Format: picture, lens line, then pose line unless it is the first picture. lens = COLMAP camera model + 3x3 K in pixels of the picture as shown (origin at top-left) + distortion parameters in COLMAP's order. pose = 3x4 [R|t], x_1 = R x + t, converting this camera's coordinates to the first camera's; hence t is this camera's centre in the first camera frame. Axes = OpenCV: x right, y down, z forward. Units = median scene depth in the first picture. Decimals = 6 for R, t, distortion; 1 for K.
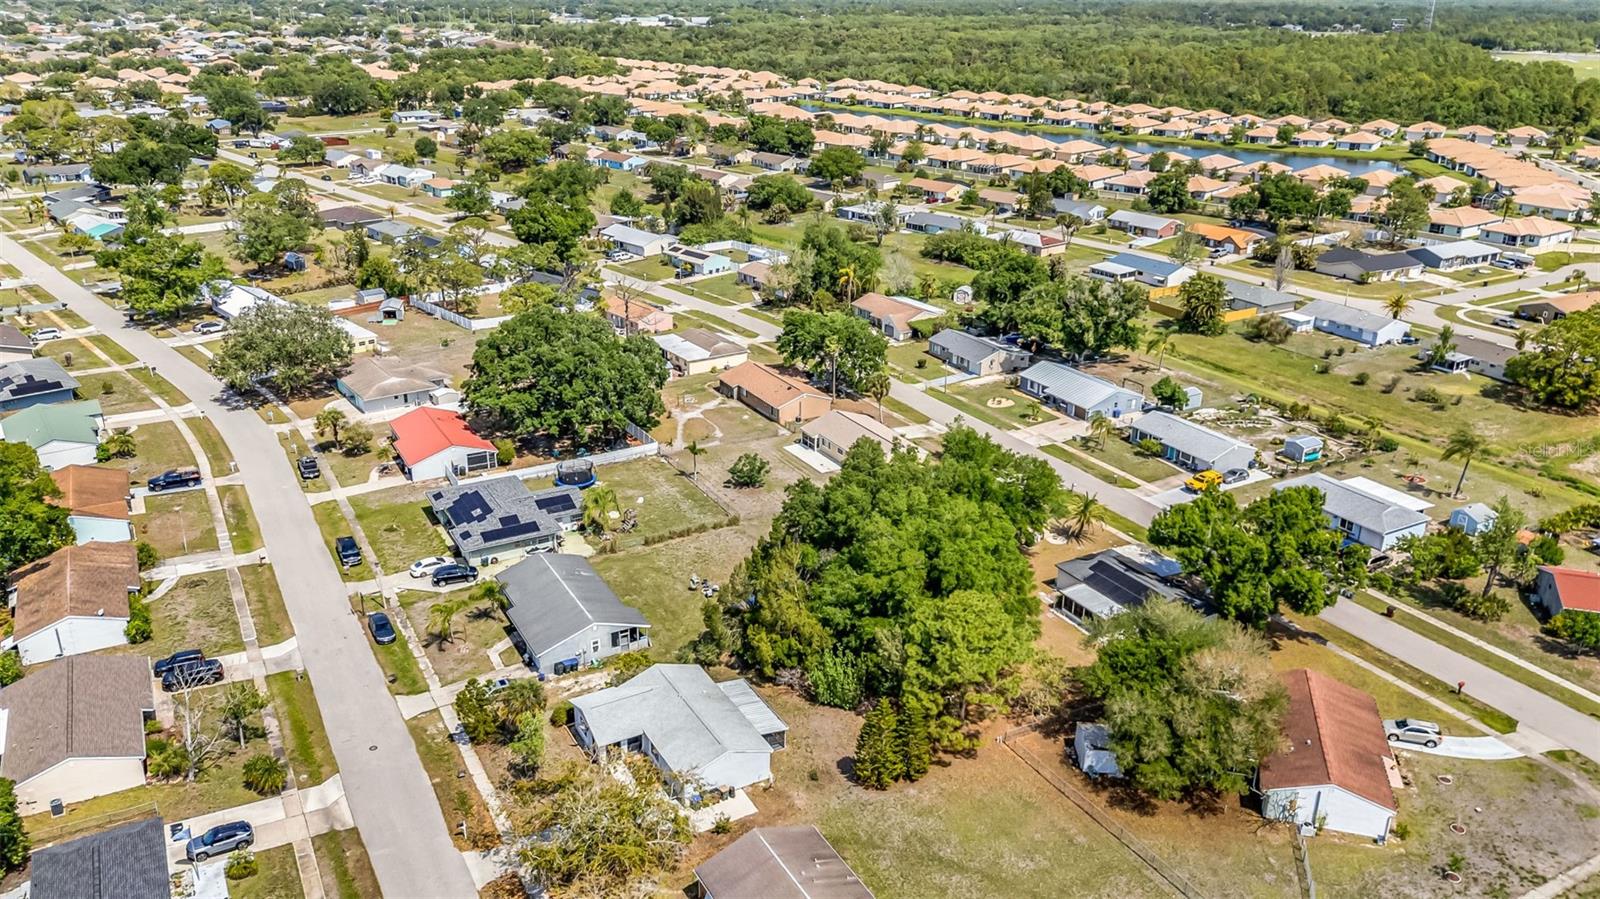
lens RADIAL K [[1177.8, 0, 793.9], [0, 1177.8, 446.5], [0, 0, 1]] dist [0.069855, -0.062836]
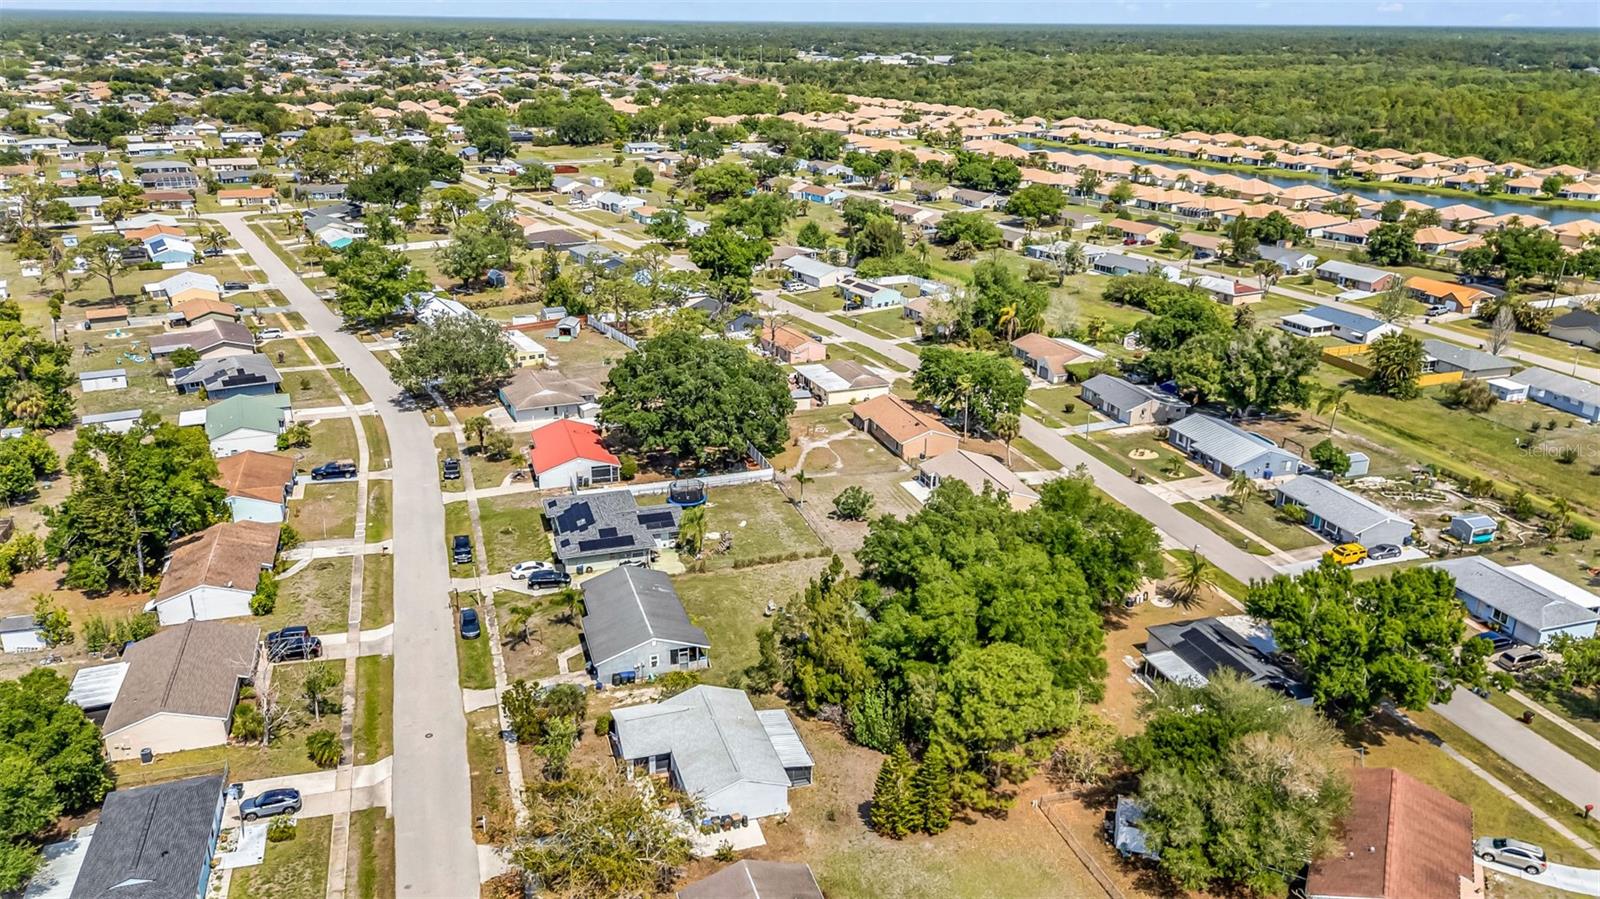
lens RADIAL K [[1177.8, 0, 793.5], [0, 1177.8, 439.1], [0, 0, 1]] dist [0.069855, -0.062836]
pose [[0.979830, 0.068410, -0.187757, 0.079380], [-0.074813, 0.996826, -0.027222, -0.002357], [0.185299, 0.040720, 0.981838, 0.007678]]
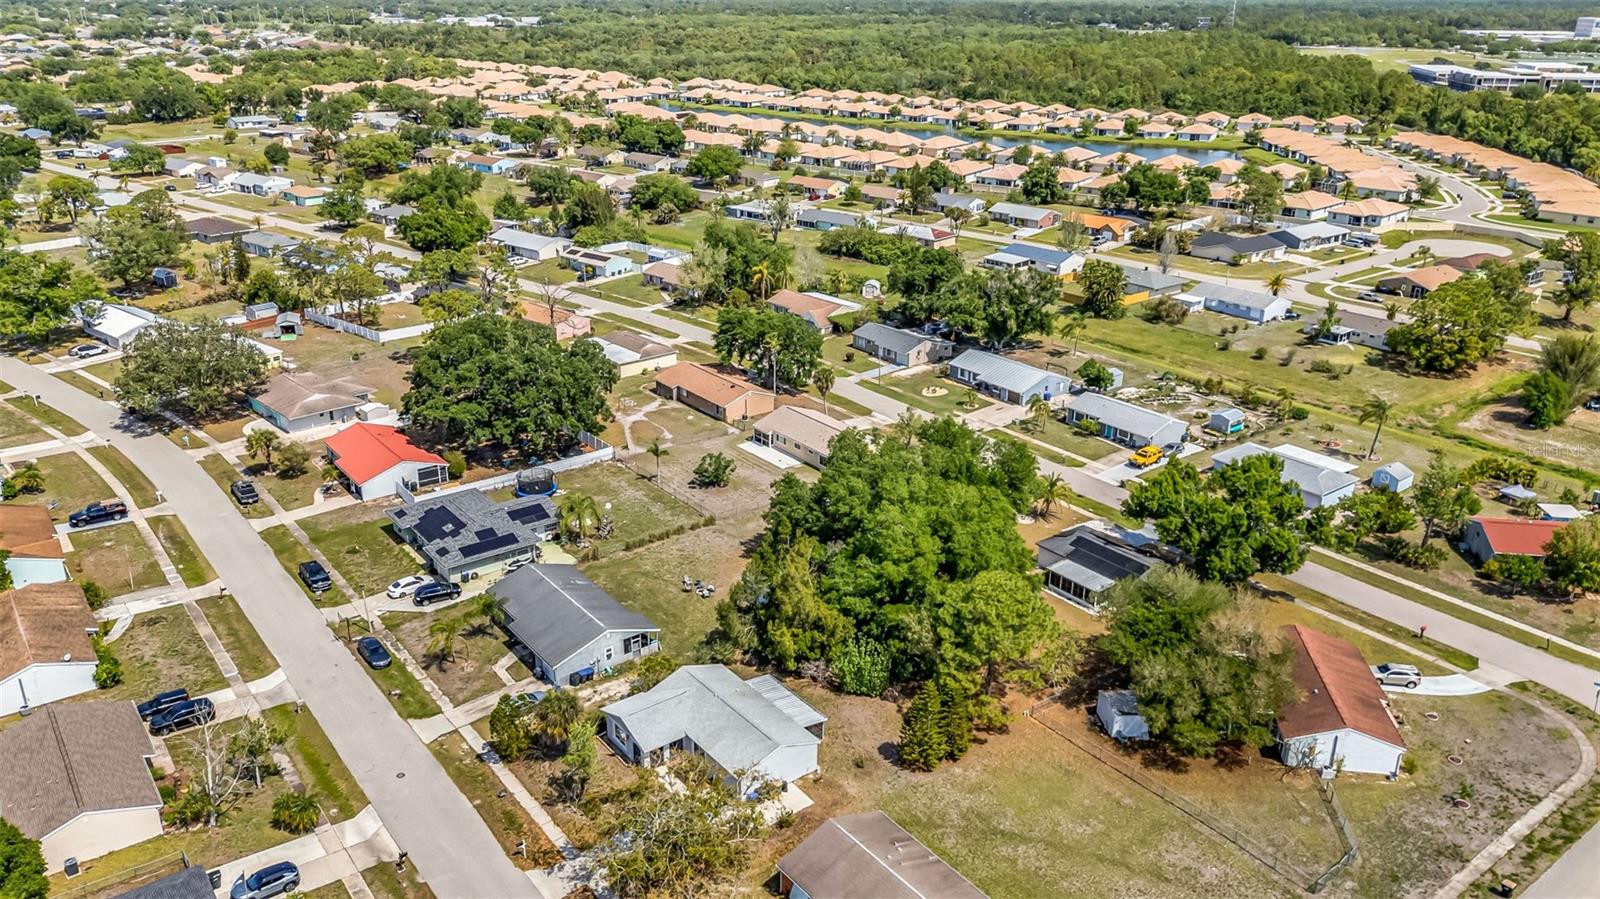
lens RADIAL K [[1177.8, 0, 795.2], [0, 1177.8, 449.5], [0, 0, 1]] dist [0.069855, -0.062836]
pose [[0.990159, -0.052655, 0.129662, -0.082074], [0.052328, 0.998612, 0.005928, 0.000694], [-0.129794, 0.000915, 0.991541, 0.002207]]
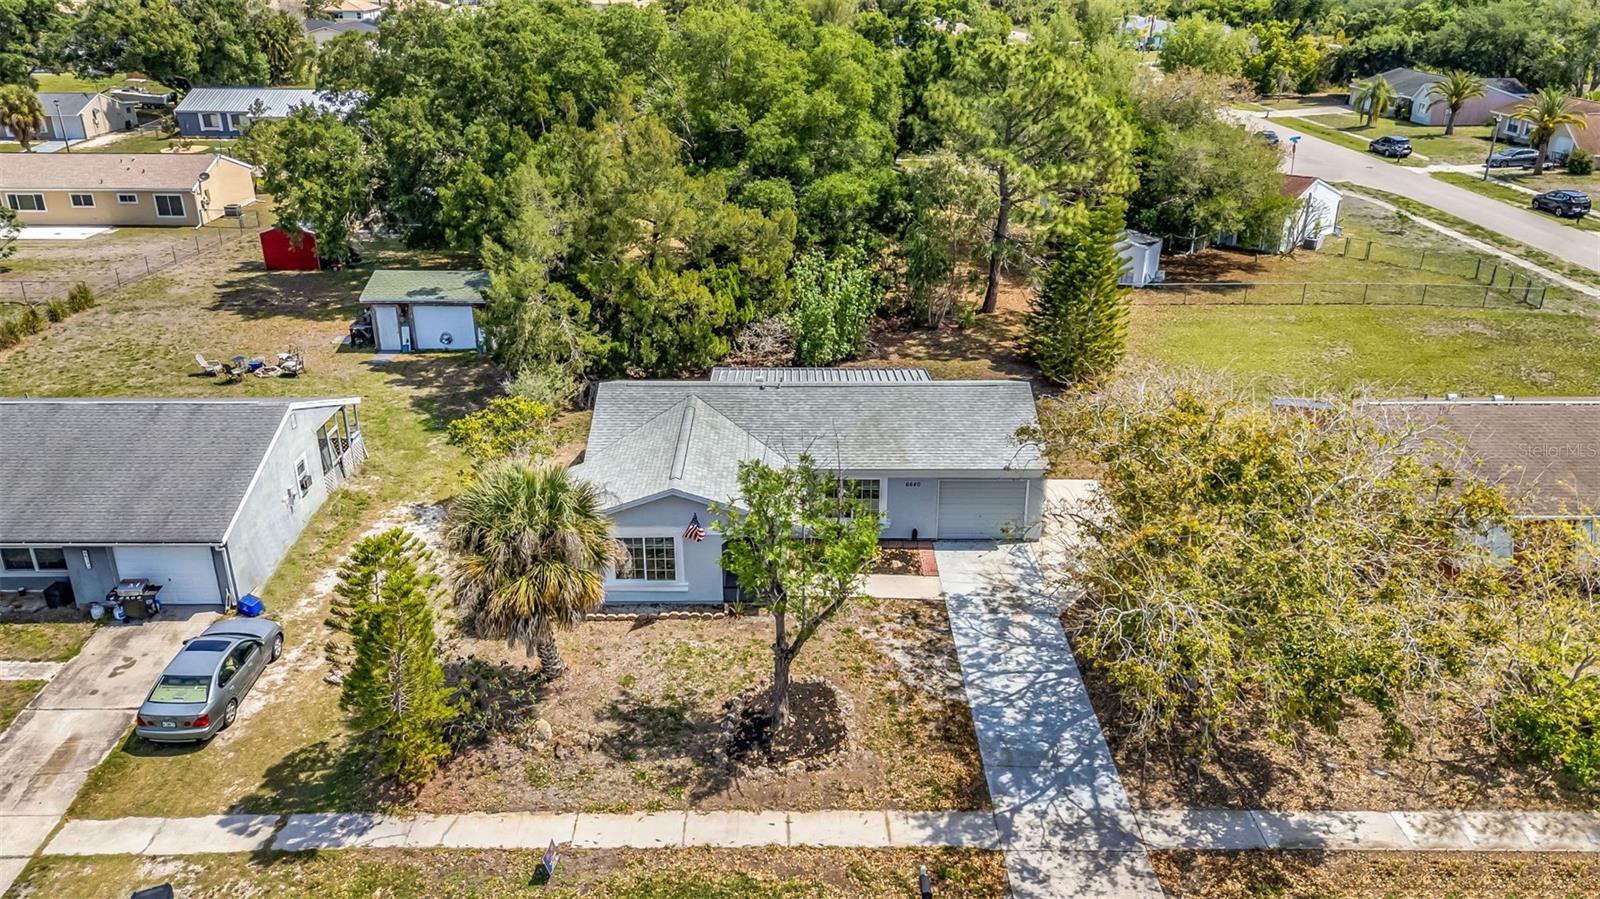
lens RADIAL K [[1177.8, 0, 806.0], [0, 1177.8, 443.0], [0, 0, 1]] dist [0.069855, -0.062836]
pose [[0.480917, -0.341893, 0.807359, -0.229209], [0.320175, 0.925725, 0.201300, 0.084676], [-0.816215, 0.161688, 0.554663, 0.426770]]
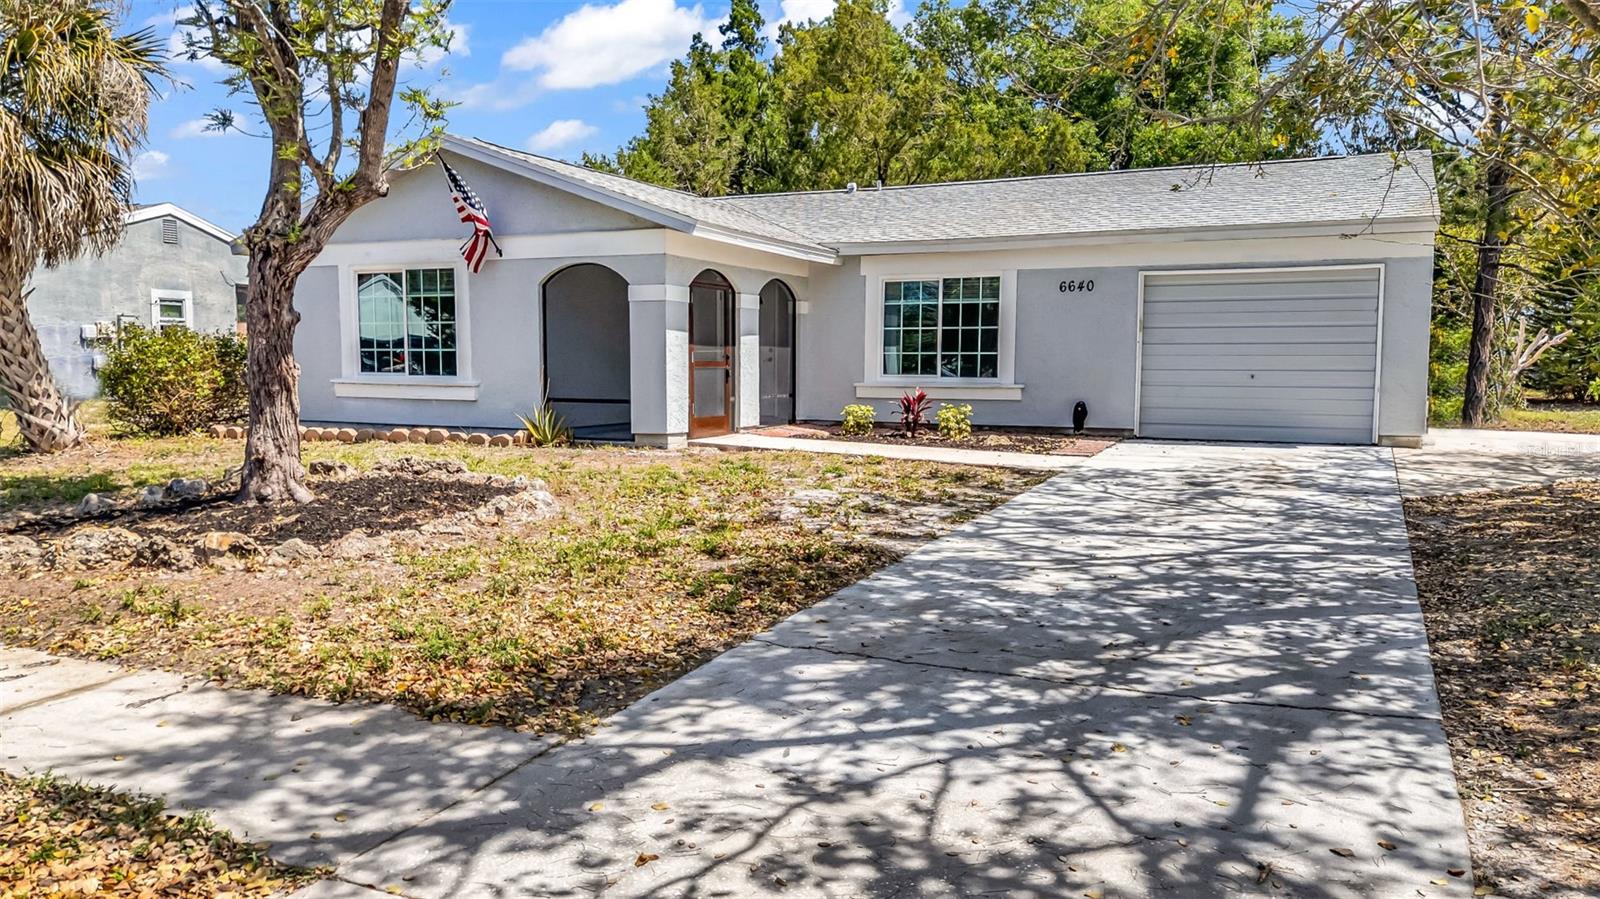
lens RADIAL K [[1177.8, 0, 806.6], [0, 1177.8, 458.4], [0, 0, 1]] dist [0.069855, -0.062836]
pose [[0.809983, -0.048766, 0.584422, -0.125776], [0.213155, 0.952862, -0.215915, 0.164837], [-0.546344, 0.299460, 0.782197, 0.472278]]
